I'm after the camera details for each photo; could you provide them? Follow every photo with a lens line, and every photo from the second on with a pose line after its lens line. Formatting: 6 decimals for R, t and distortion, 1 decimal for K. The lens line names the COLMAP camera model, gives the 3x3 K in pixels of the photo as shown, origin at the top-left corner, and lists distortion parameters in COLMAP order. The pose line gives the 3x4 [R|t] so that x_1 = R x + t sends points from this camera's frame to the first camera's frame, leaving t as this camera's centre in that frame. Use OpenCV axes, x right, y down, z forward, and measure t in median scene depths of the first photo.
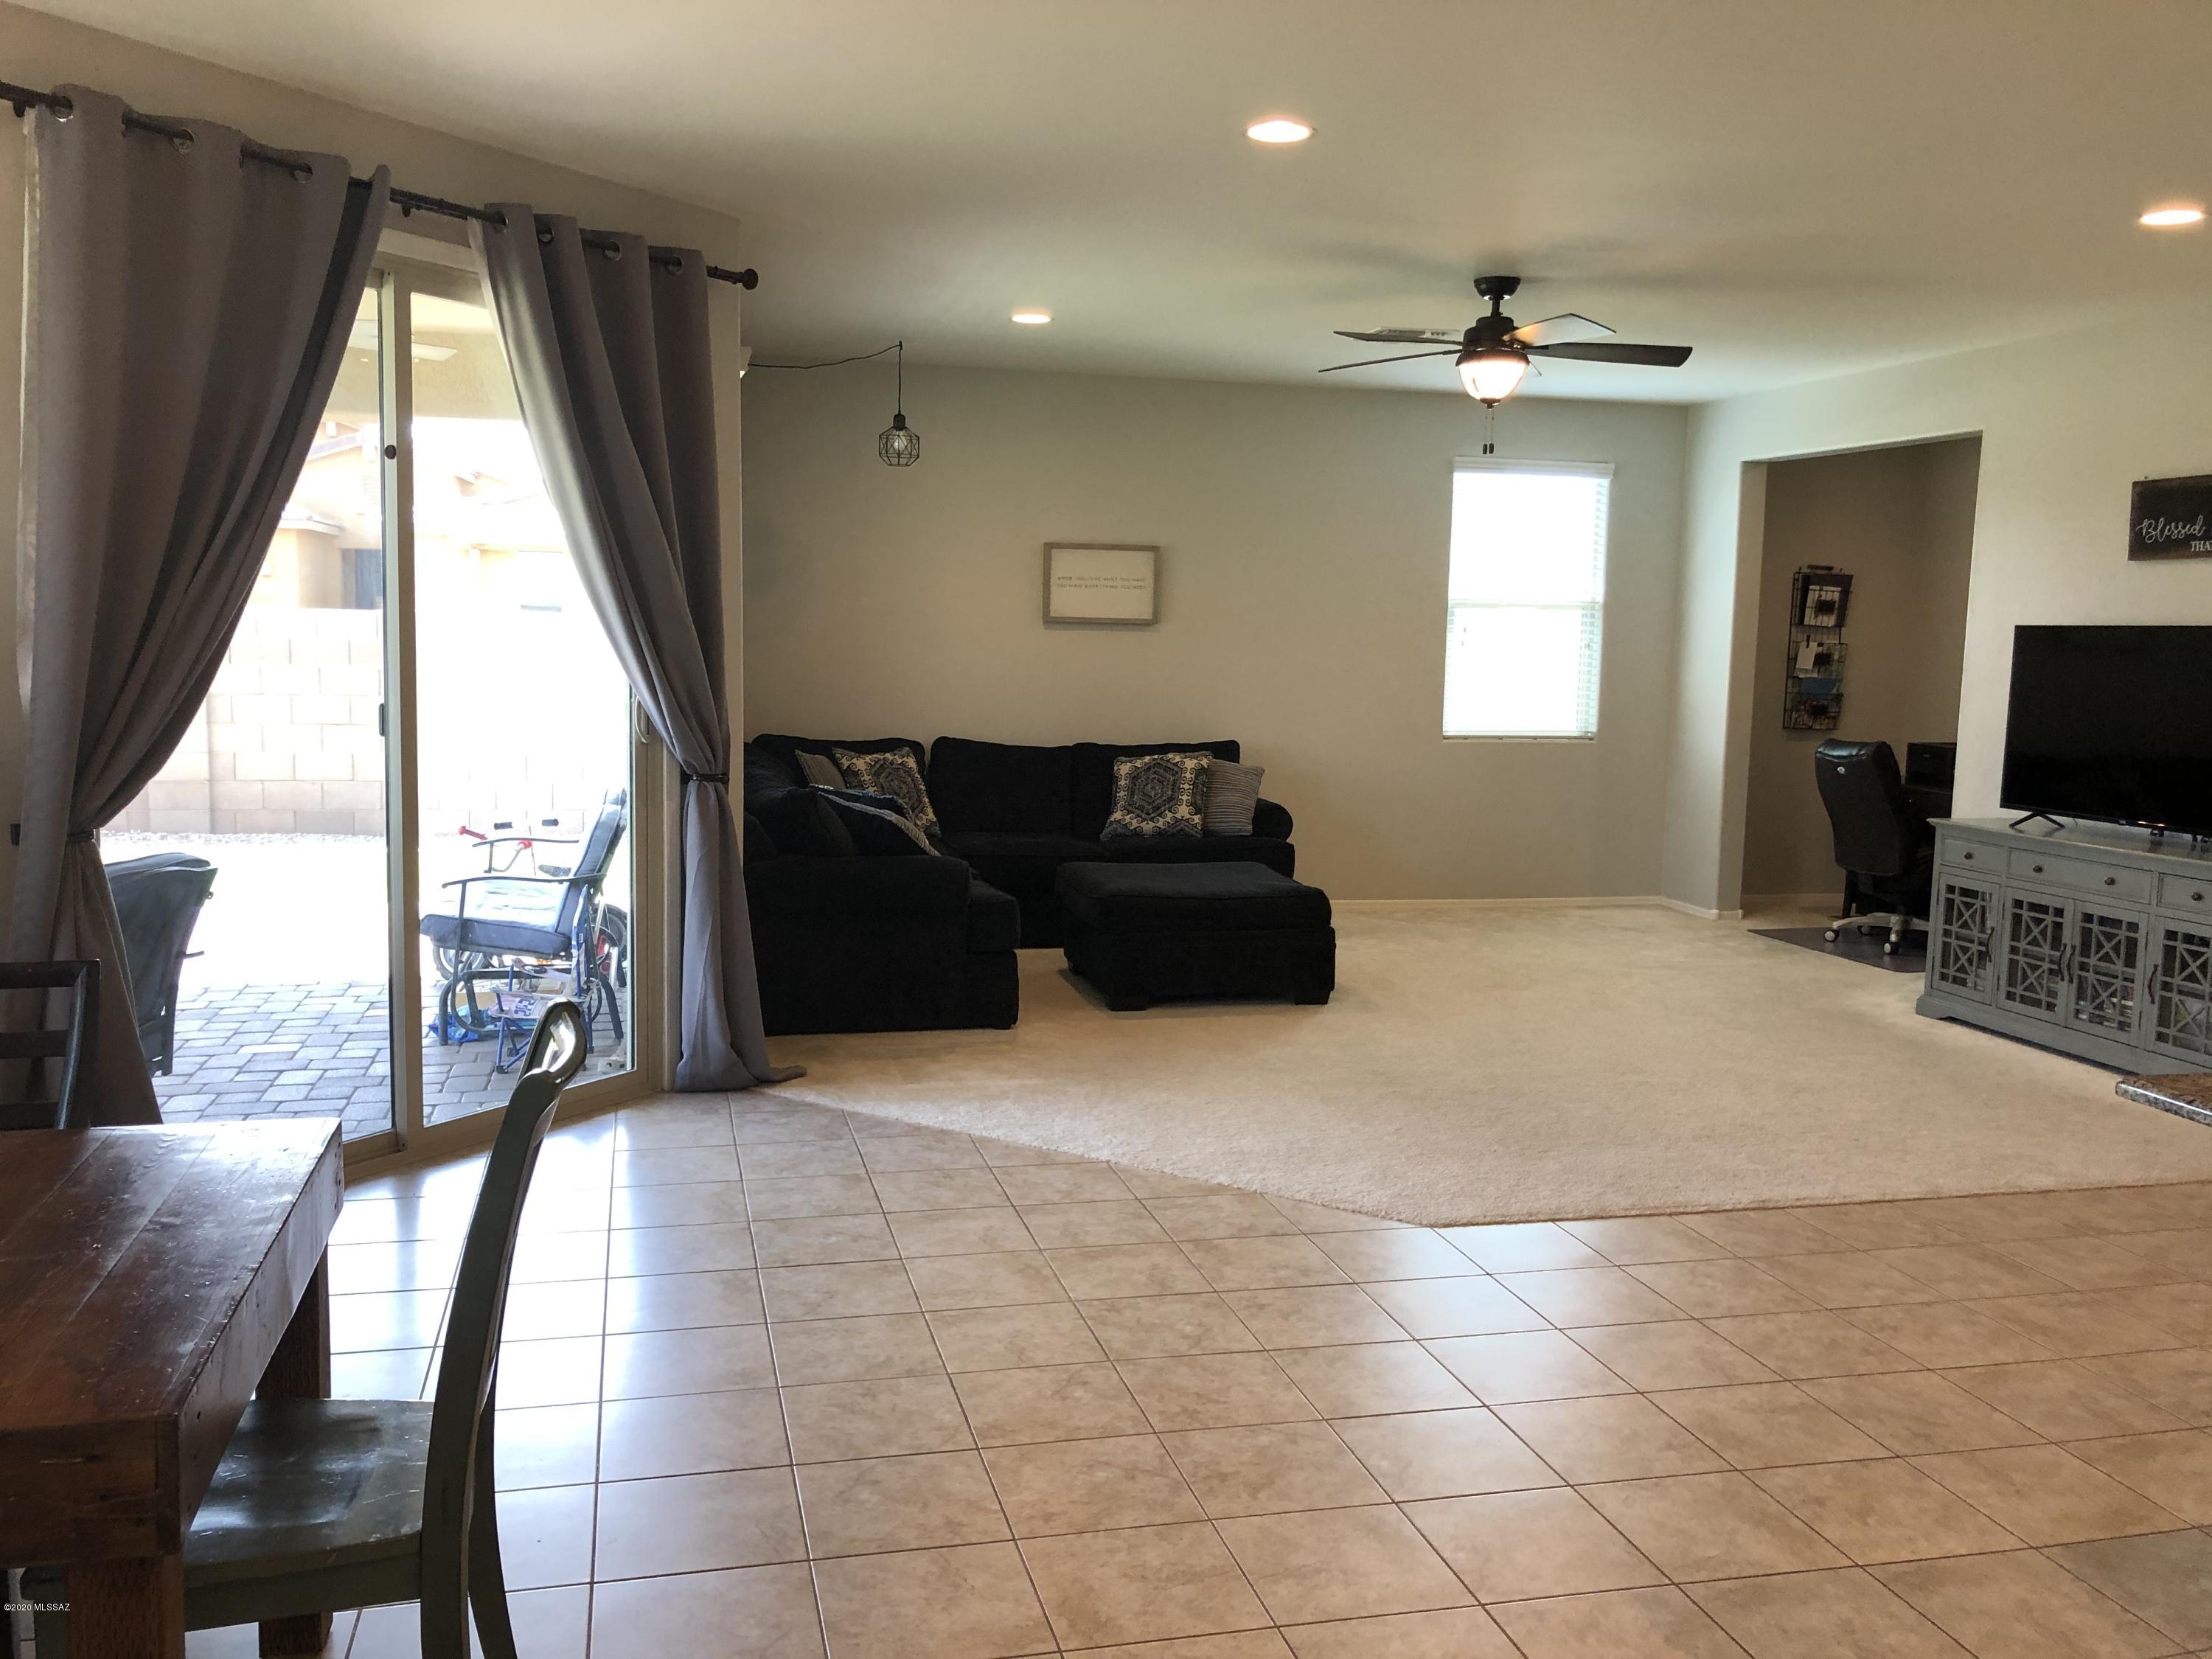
lens RADIAL K [[1815.4, 0, 1071.1], [0, 1815.4, 830.0], [0, 0, 1]] dist [0.078189, -0.115259]
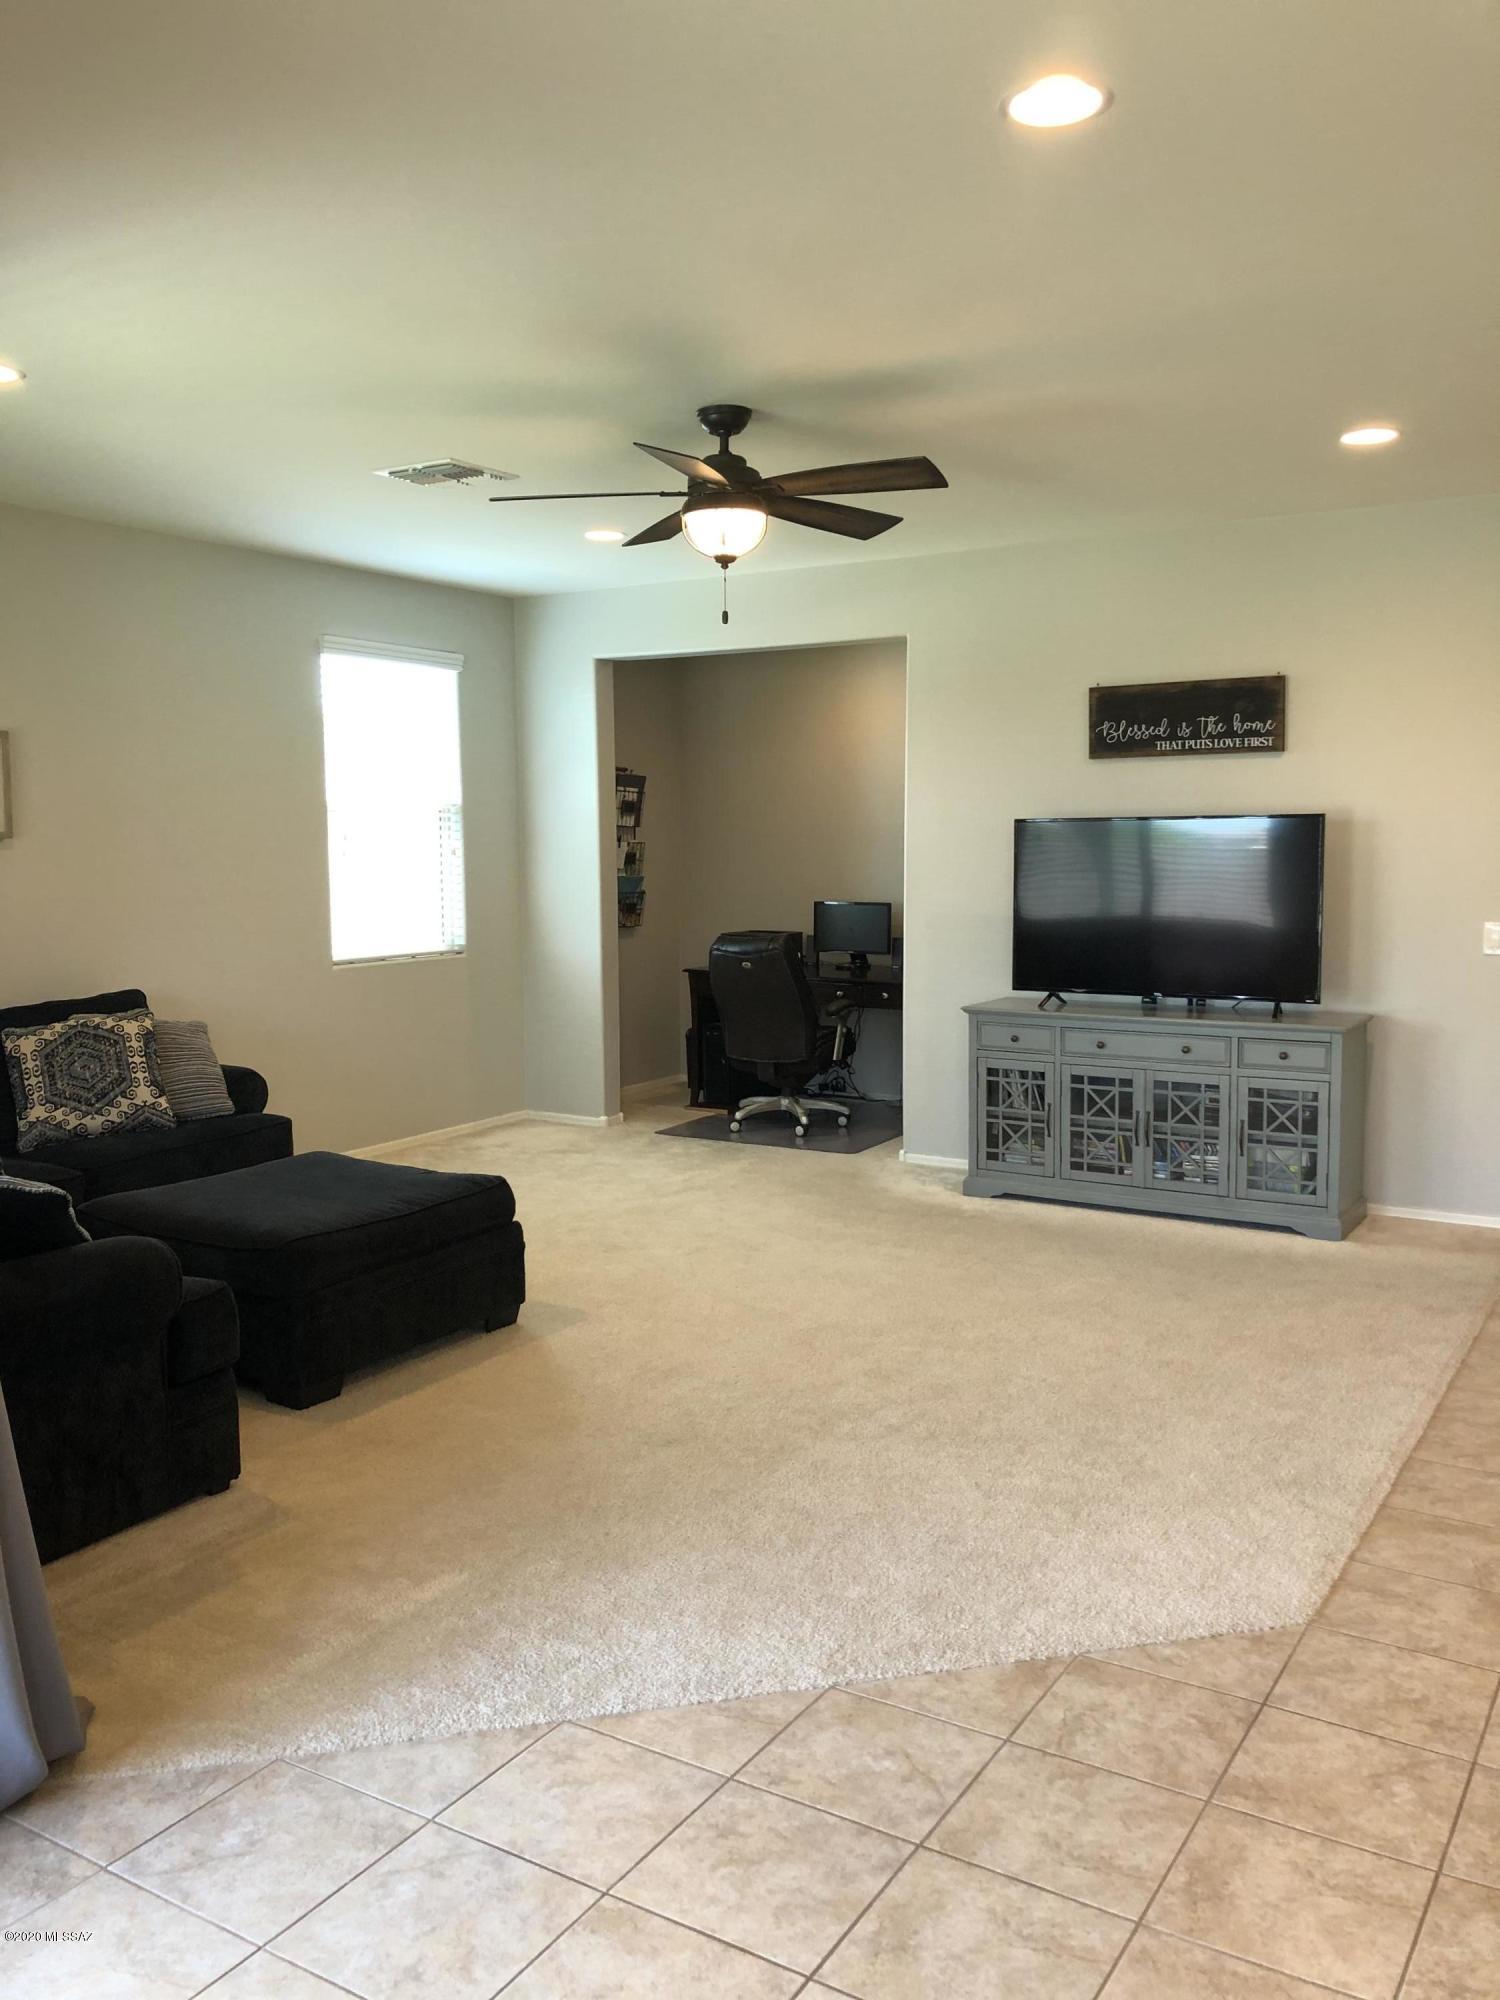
lens RADIAL K [[1641.4, 0, 750.0], [0, 1641.4, 1000.0], [0, 0, 1]] dist [0.078189, -0.115259]
pose [[0.709318, -0.096943, 0.698190, -0.253259], [0.101299, 0.994235, 0.035134, -0.052293], [-0.697571, 0.045805, 0.715050, 0.396980]]
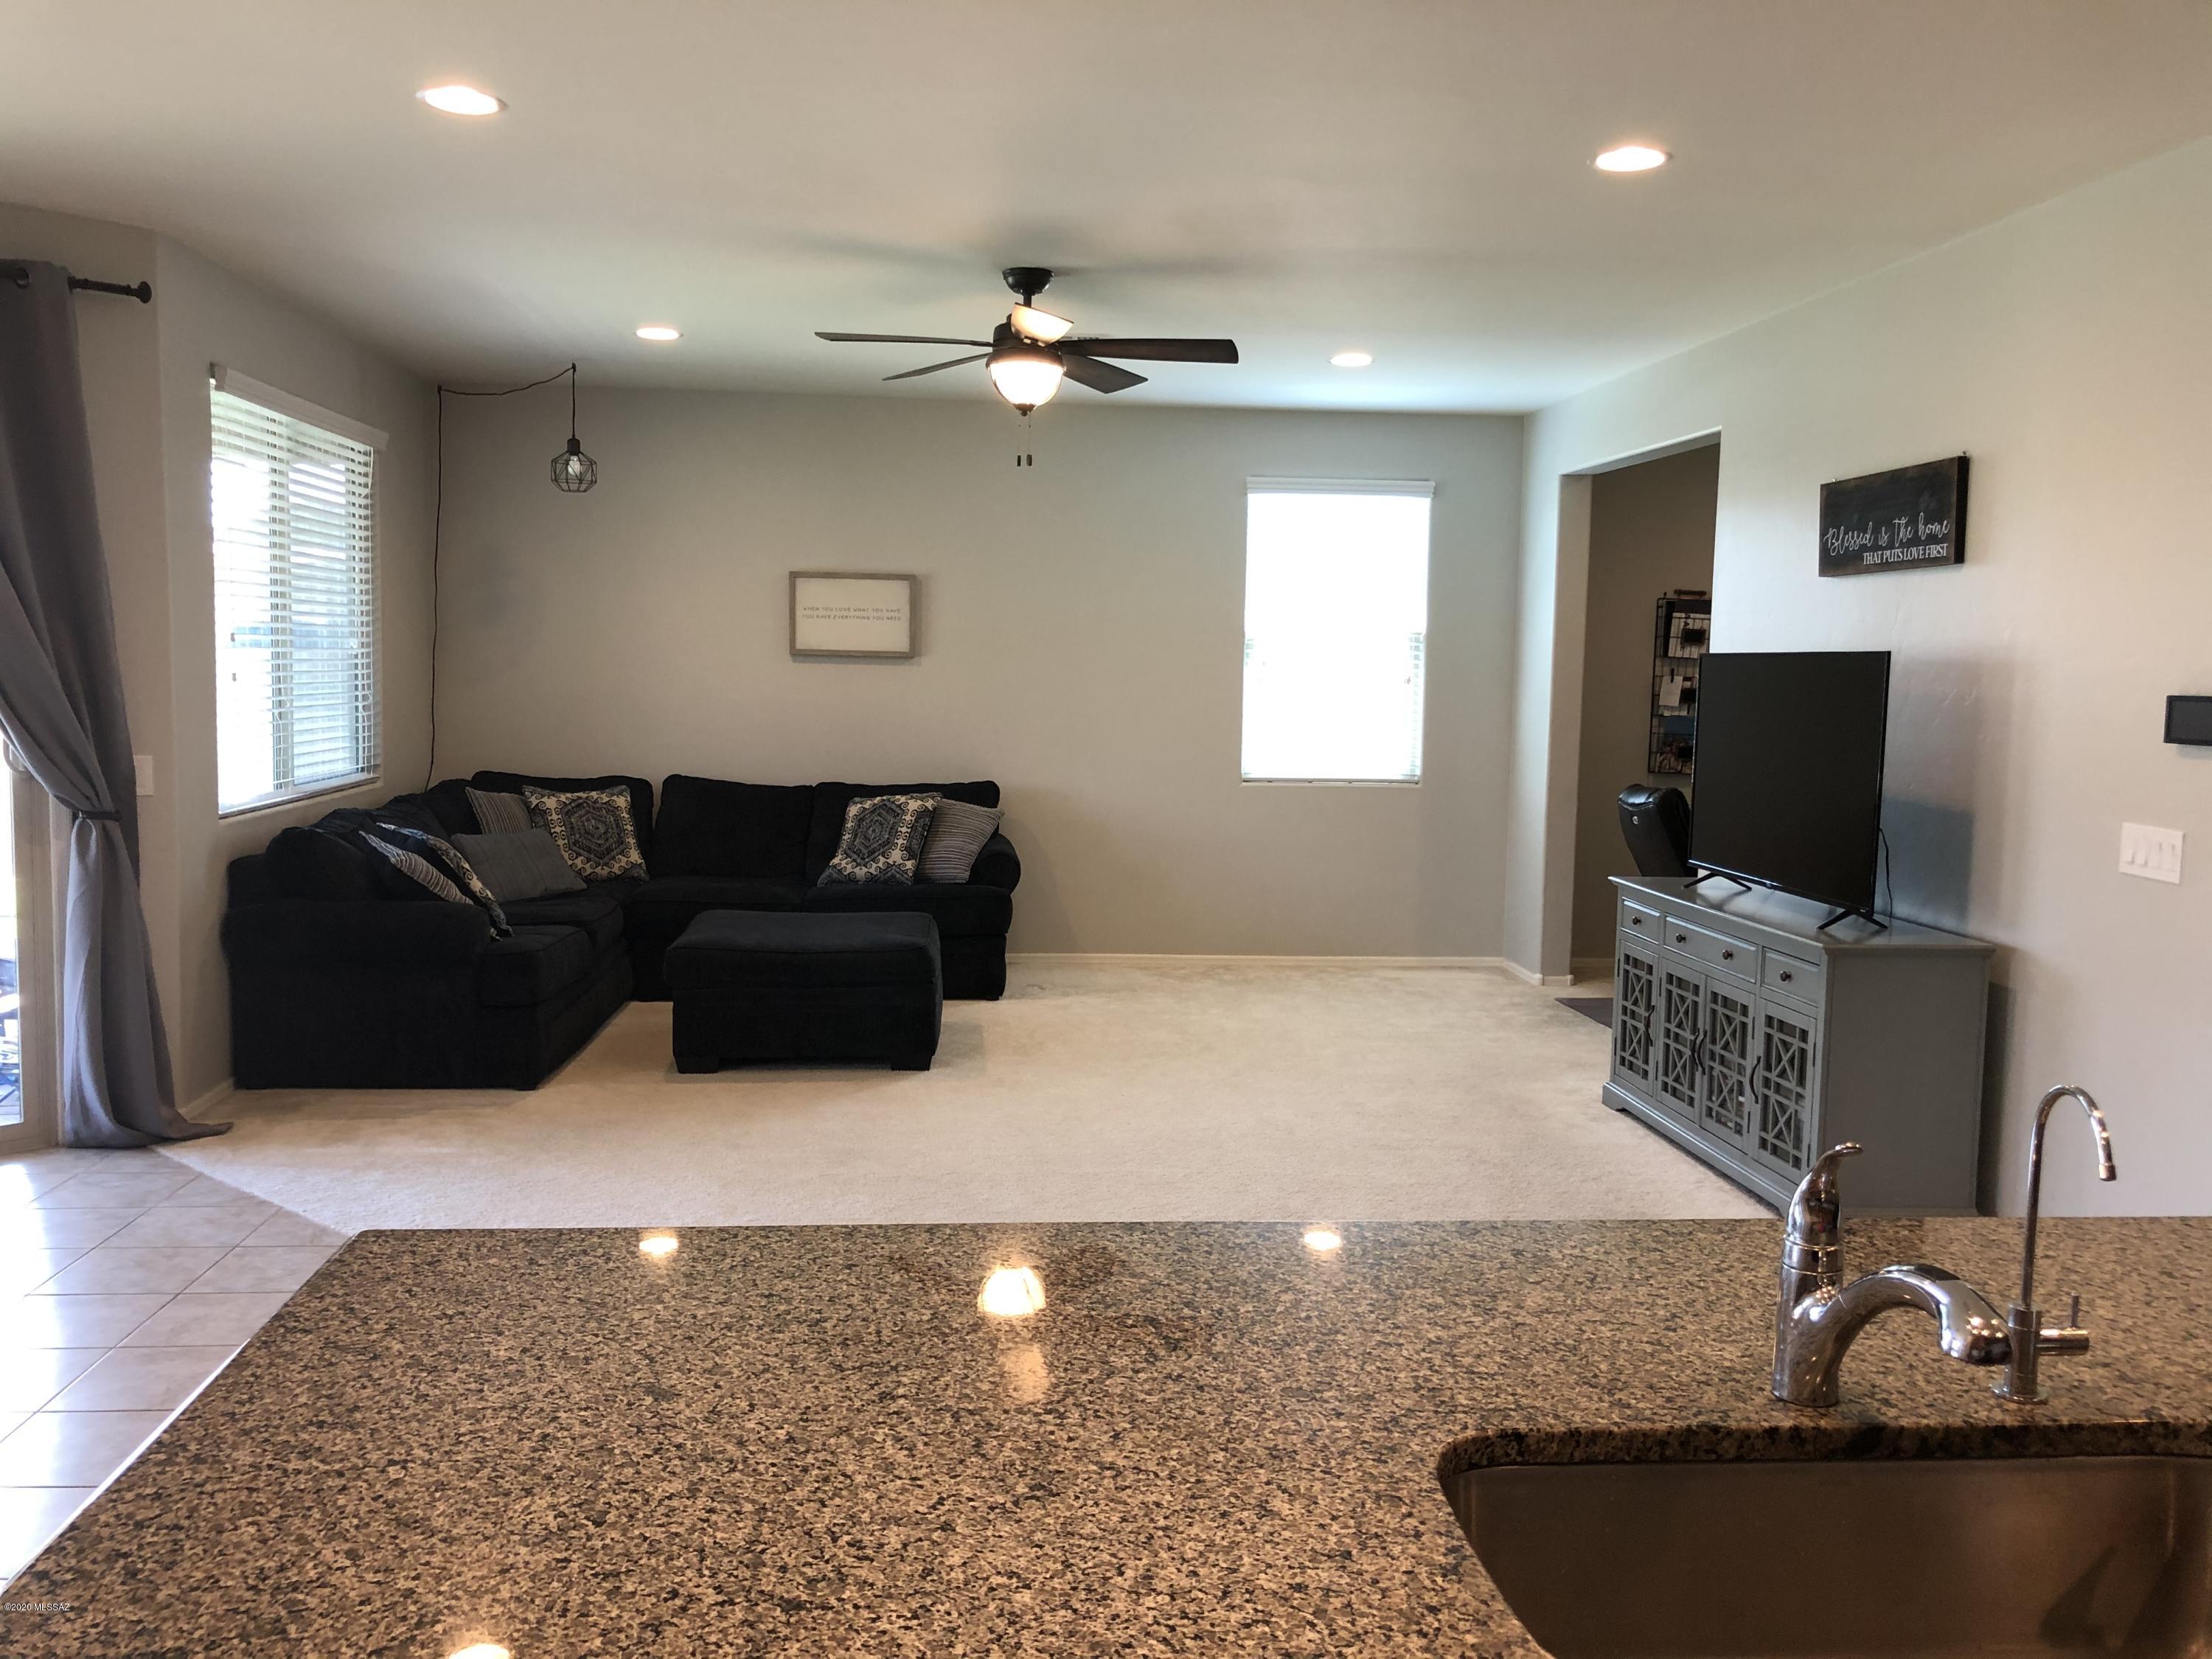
lens RADIAL K [[1815.4, 0, 1071.1], [0, 1815.4, 830.0], [0, 0, 1]] dist [0.078189, -0.115259]
pose [[0.987560, 0.011397, -0.156832, 0.333624], [-0.014782, 0.999682, -0.020433, -0.006694], [0.156549, 0.022497, 0.987414, 0.101024]]
